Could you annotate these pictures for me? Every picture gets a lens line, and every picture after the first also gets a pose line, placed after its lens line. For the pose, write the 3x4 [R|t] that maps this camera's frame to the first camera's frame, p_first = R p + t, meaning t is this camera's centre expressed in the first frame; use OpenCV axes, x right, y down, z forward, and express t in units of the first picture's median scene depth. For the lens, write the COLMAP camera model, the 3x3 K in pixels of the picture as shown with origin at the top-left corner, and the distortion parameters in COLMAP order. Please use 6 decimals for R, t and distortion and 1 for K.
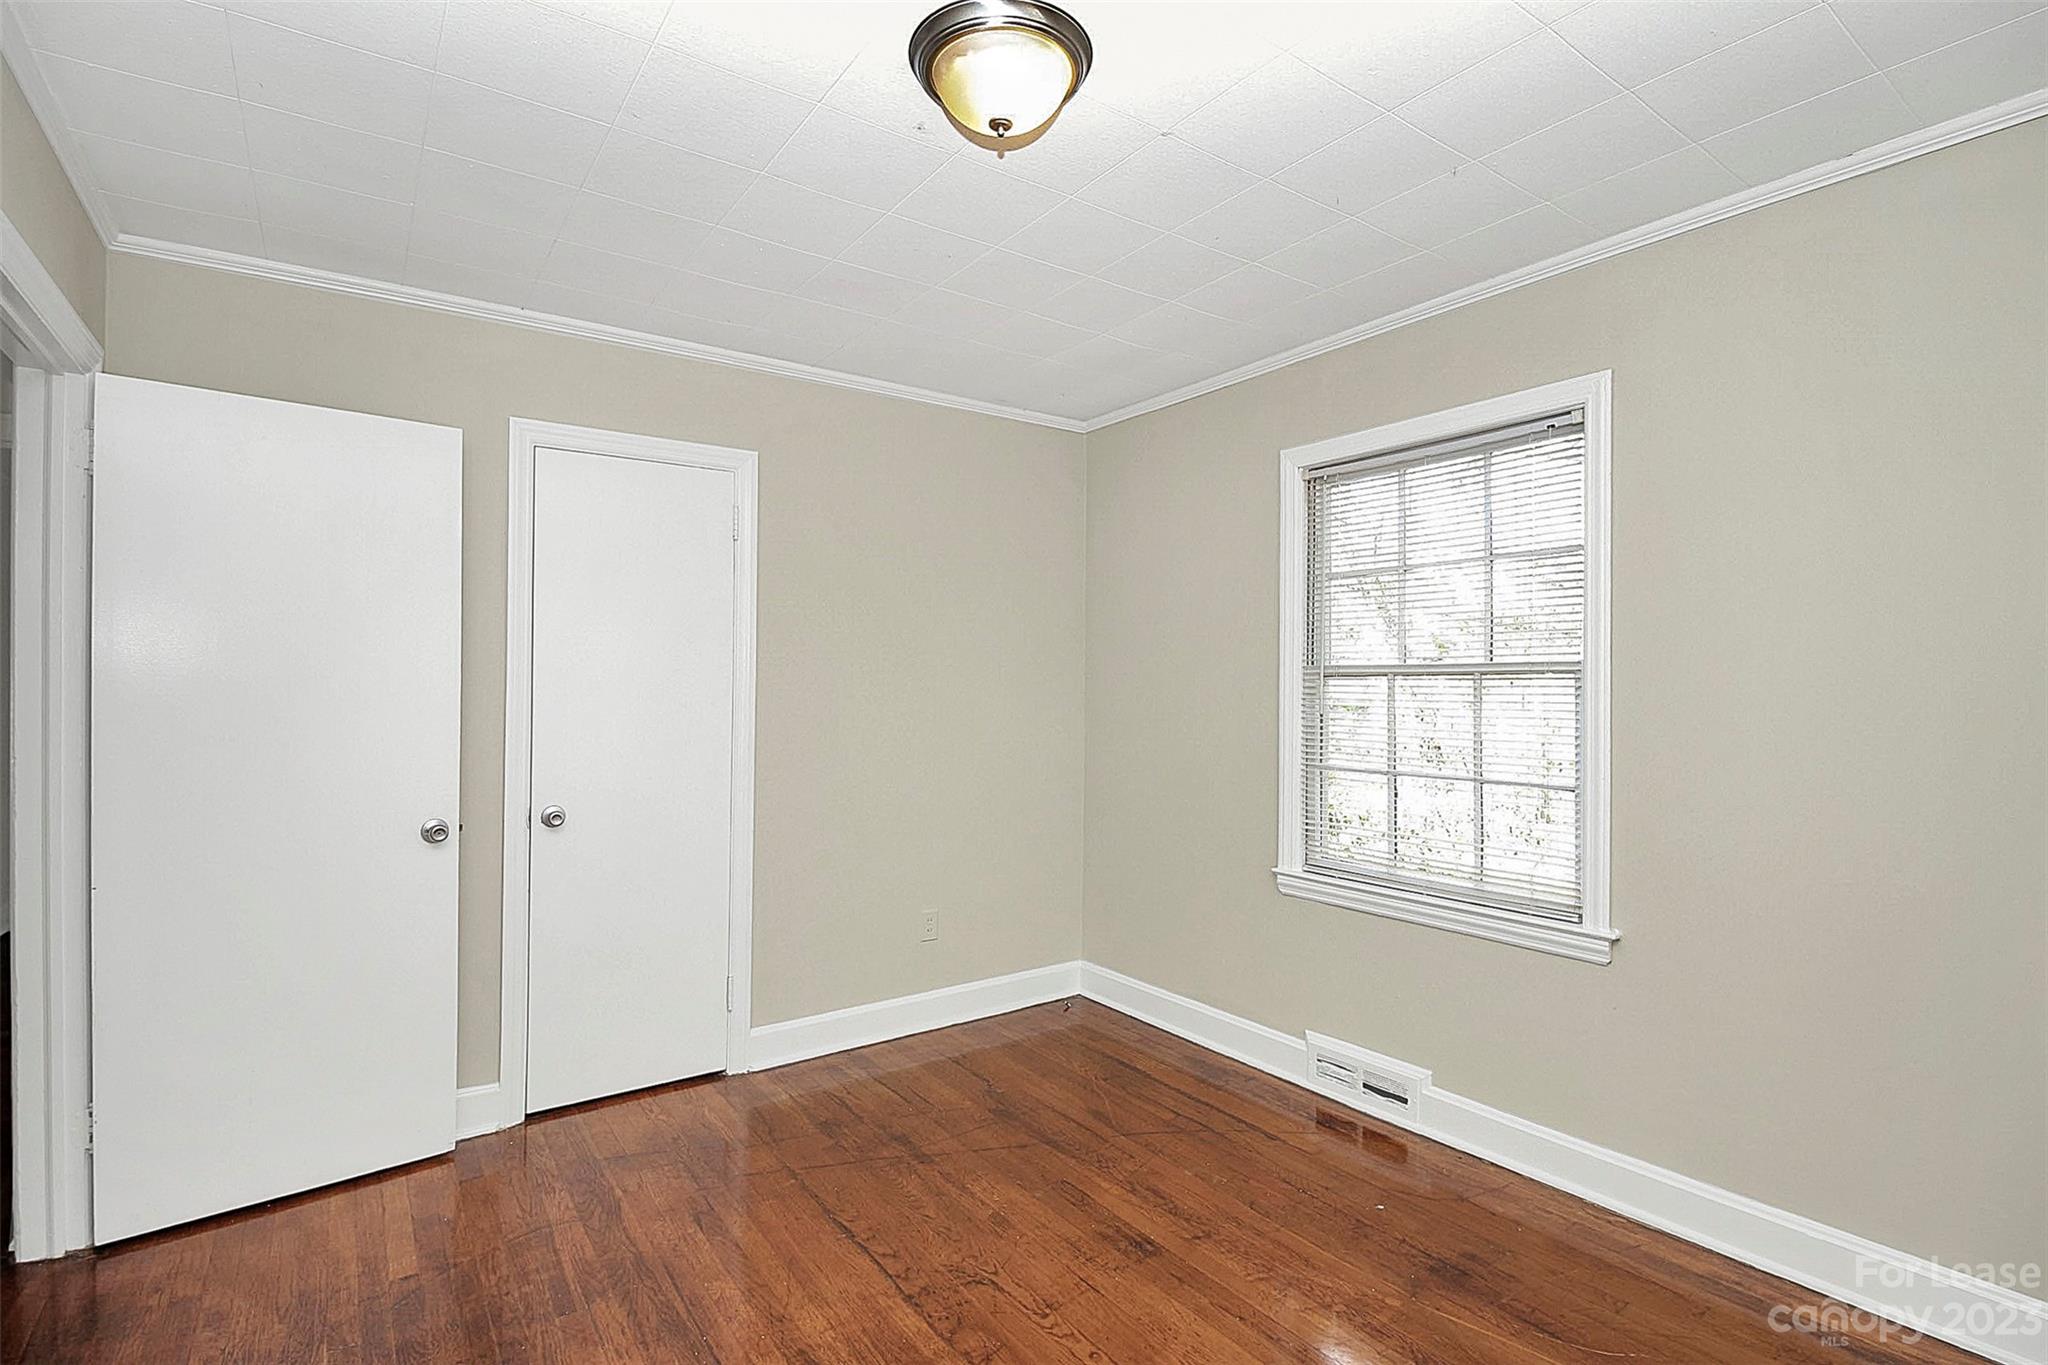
lens RADIAL K [[971.9, 0, 1015.8], [0, 971.9, 685.5], [0, 0, 1]] dist [-0.000925, -0.012504]
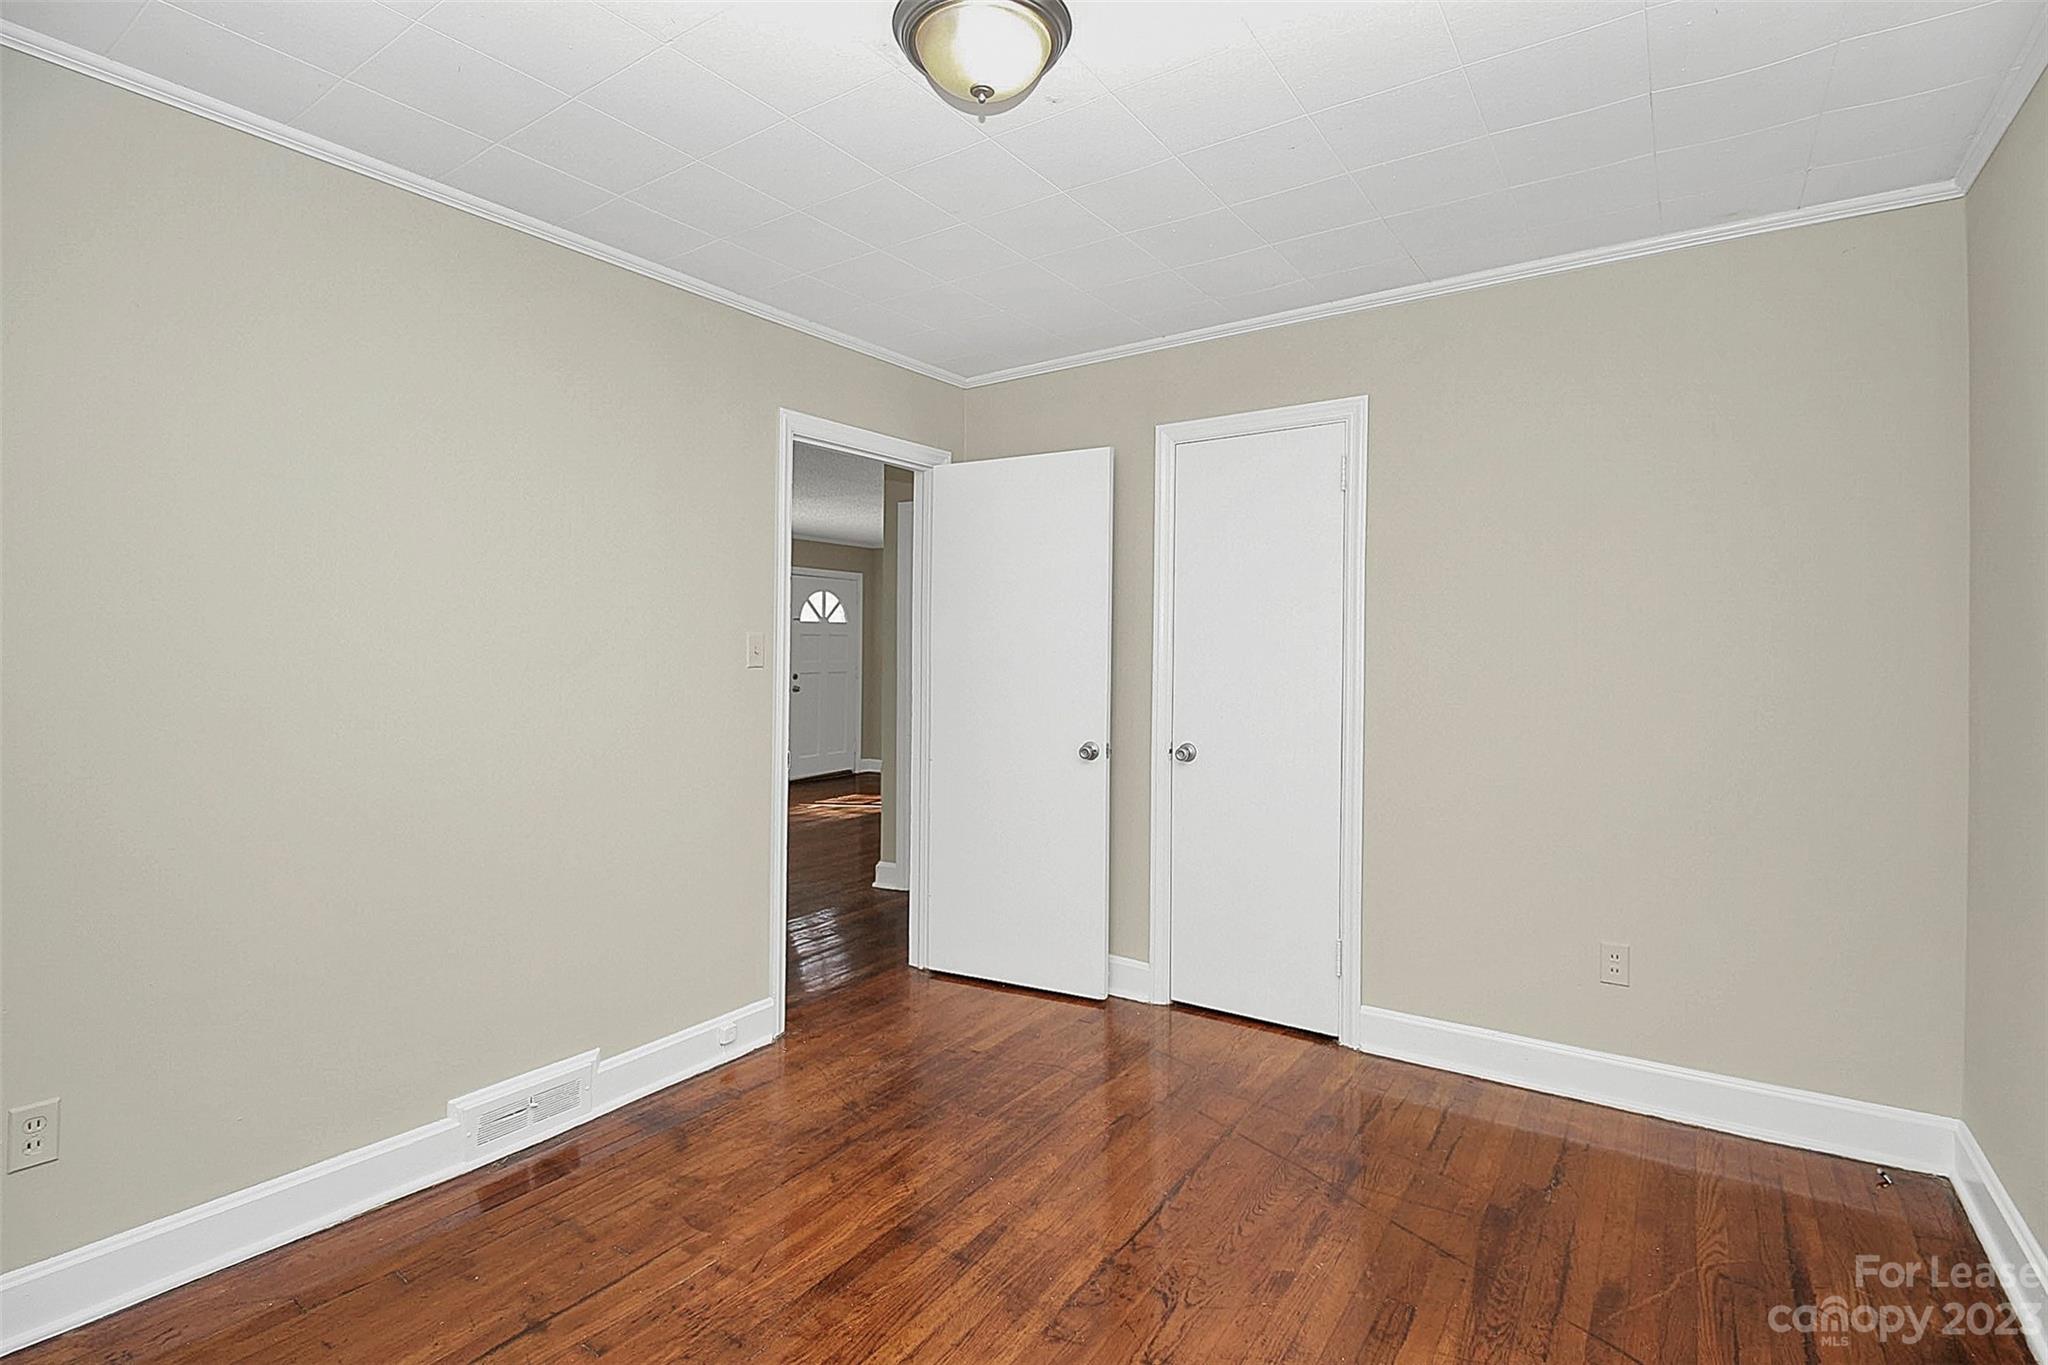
lens RADIAL K [[963.5, 0, 1028.5], [0, 963.5, 645.5], [0, 0, 1]] dist [0.002819, -0.011896]
pose [[0.357262, -0.003605, -0.933997, 0.508089], [0.002523, 0.999993, -0.002895, 0.004500], [0.934001, -0.001322, 0.357269, 0.374168]]
